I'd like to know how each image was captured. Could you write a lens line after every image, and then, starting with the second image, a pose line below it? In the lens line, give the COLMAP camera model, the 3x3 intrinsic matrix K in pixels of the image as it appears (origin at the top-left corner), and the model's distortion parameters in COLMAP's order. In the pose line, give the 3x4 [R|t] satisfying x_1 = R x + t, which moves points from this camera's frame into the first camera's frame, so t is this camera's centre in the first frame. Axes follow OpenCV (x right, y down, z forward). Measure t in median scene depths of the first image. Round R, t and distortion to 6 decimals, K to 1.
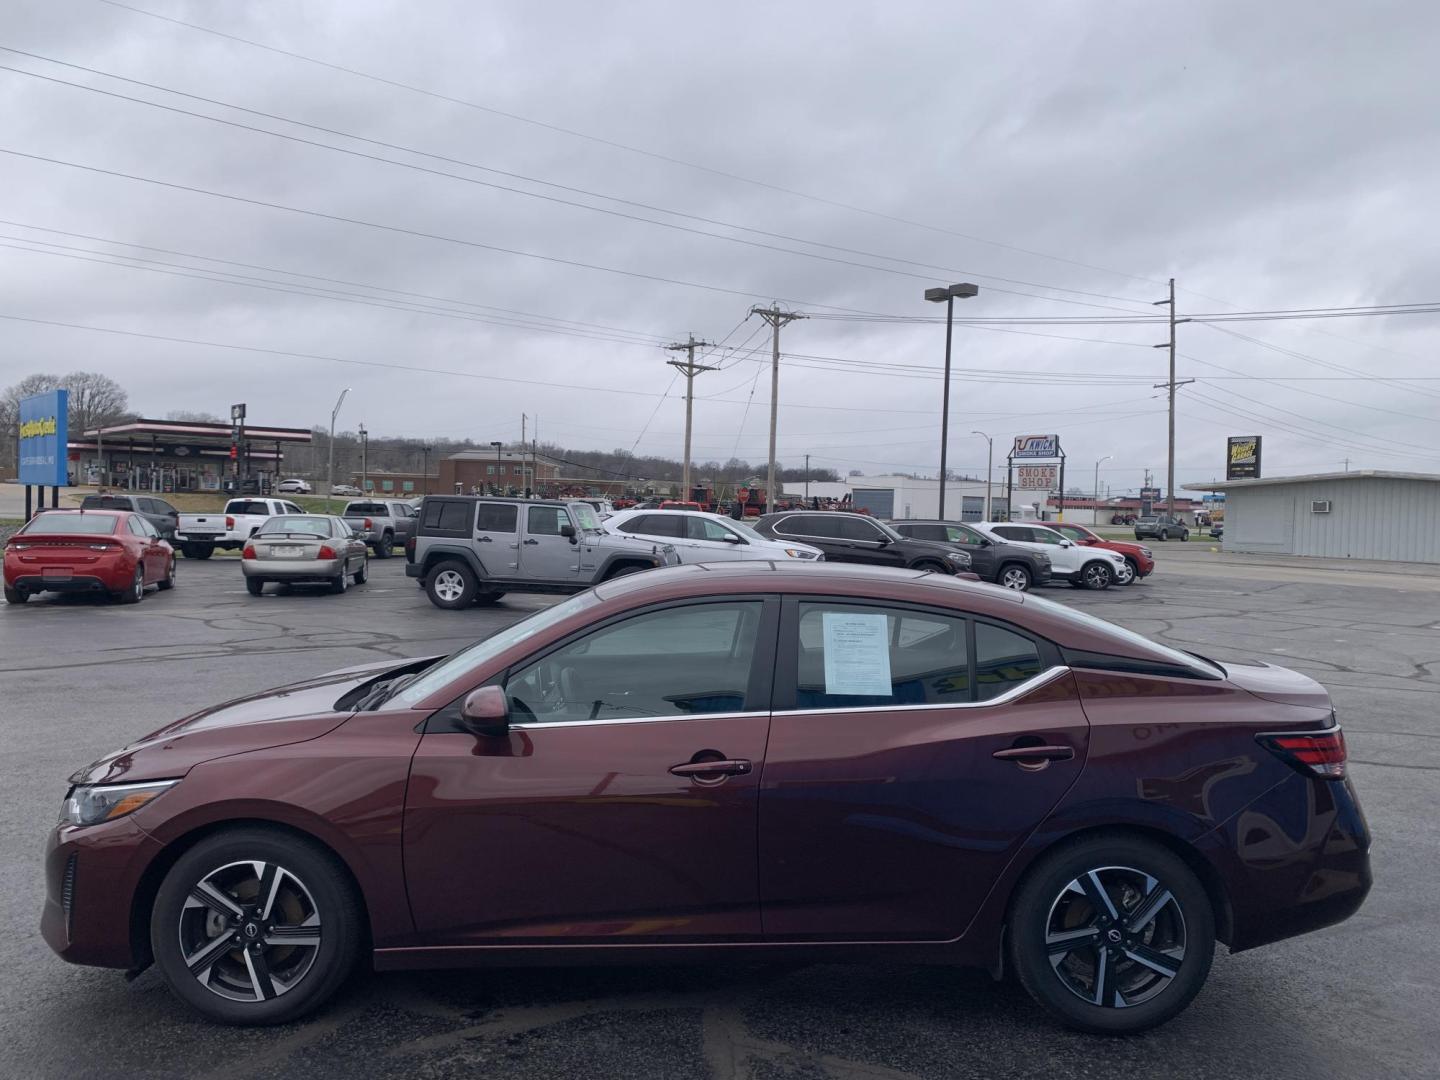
lens RADIAL K [[1099.6, 0, 718.2], [0, 1099.6, 547.6], [0, 0, 1]] dist [0.012432, -0.004935]
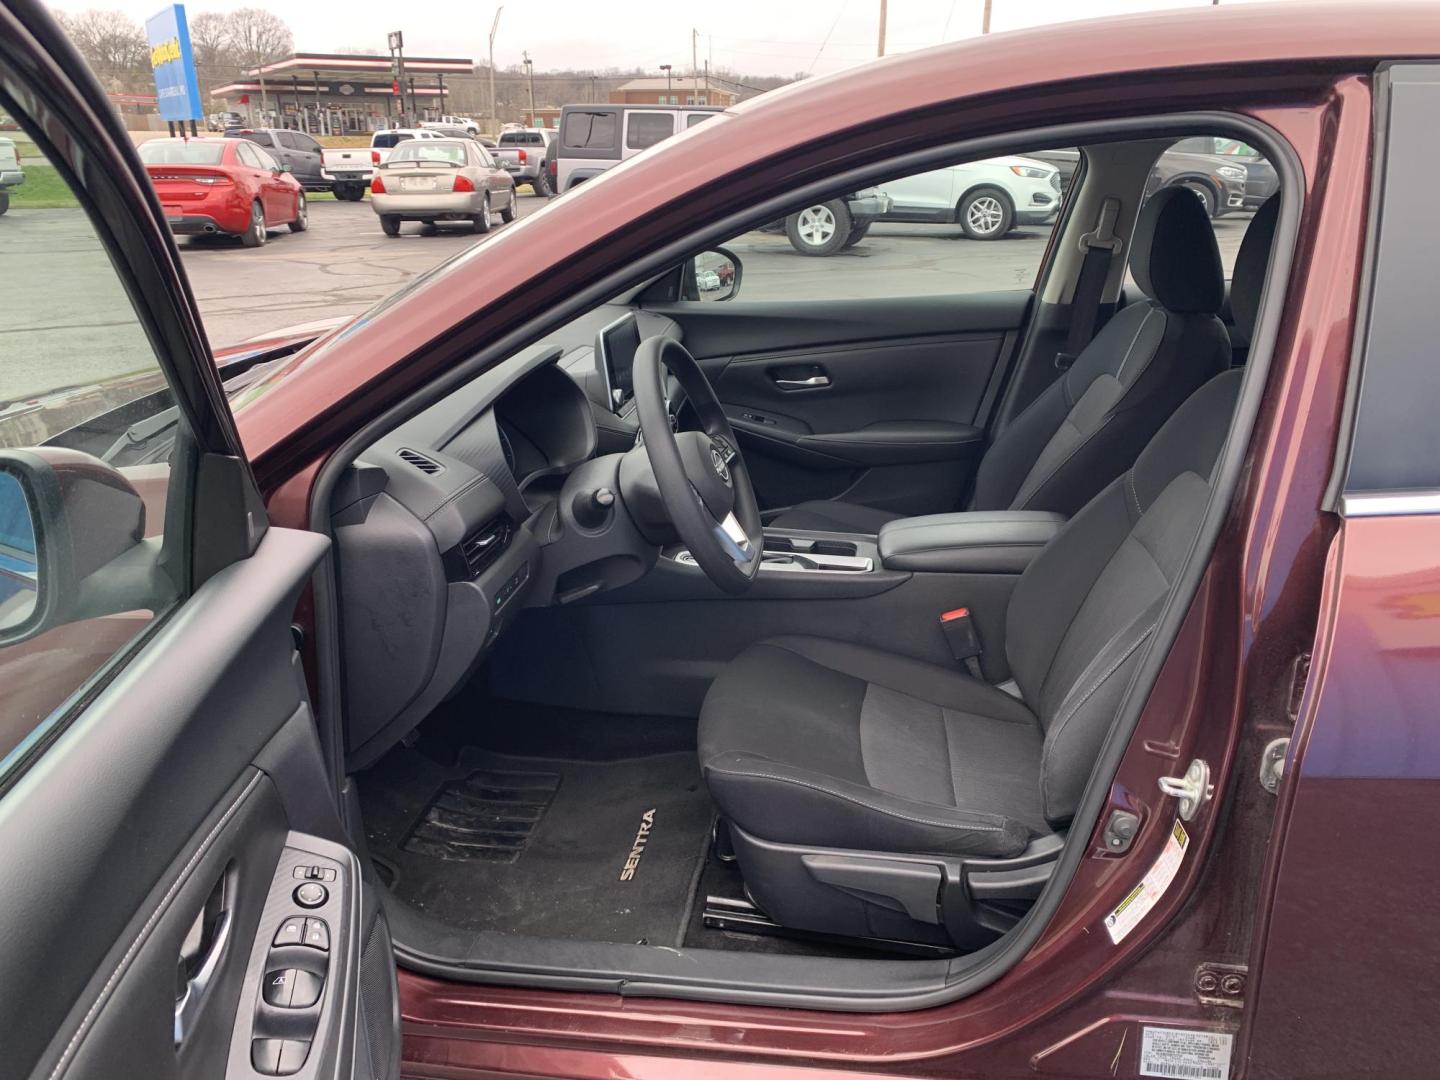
lens RADIAL K [[1099.6, 0, 729.3], [0, 1099.6, 553.8], [0, 0, 1]] dist [0.012432, -0.004935]
pose [[0.988344, 0.026449, -0.149925, -0.007669], [0.022174, 0.949282, 0.313643, 0.007972], [0.150616, -0.313311, 0.937630, 0.079171]]
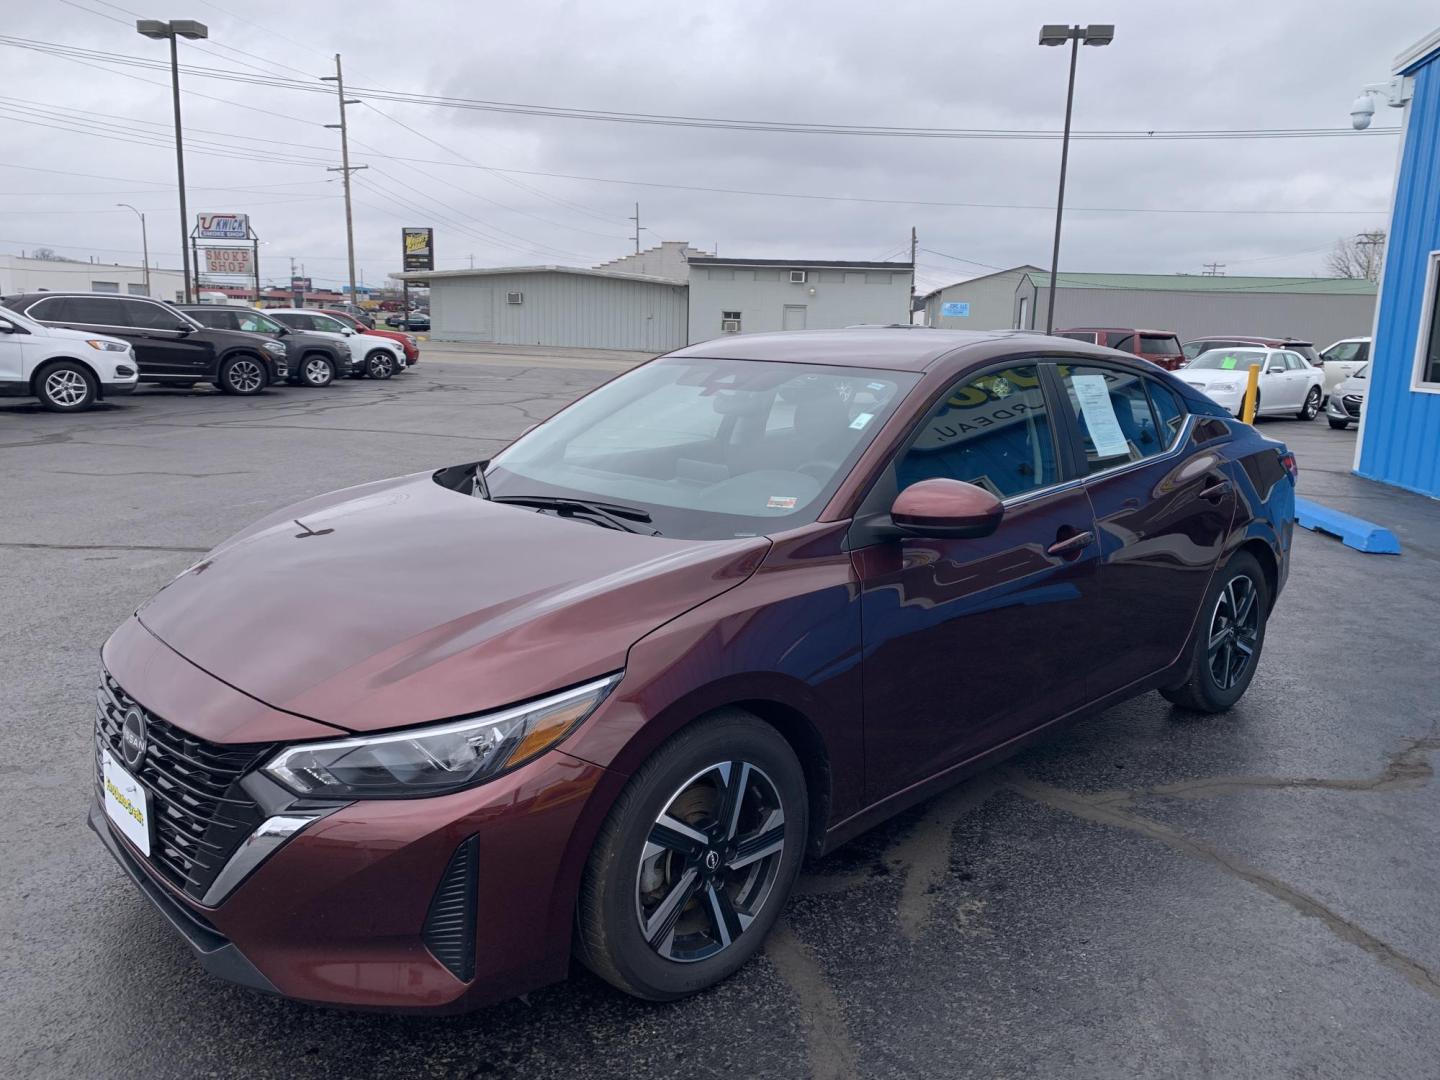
lens RADIAL K [[1099.6, 0, 714.7], [0, 1099.6, 539.1], [0, 0, 1]] dist [0.012432, -0.004935]
pose [[0.732961, -0.133962, 0.666950, -0.090285], [0.013562, 0.983101, 0.182559, 0.002352], [-0.680135, -0.124763, 0.722392, 0.055232]]
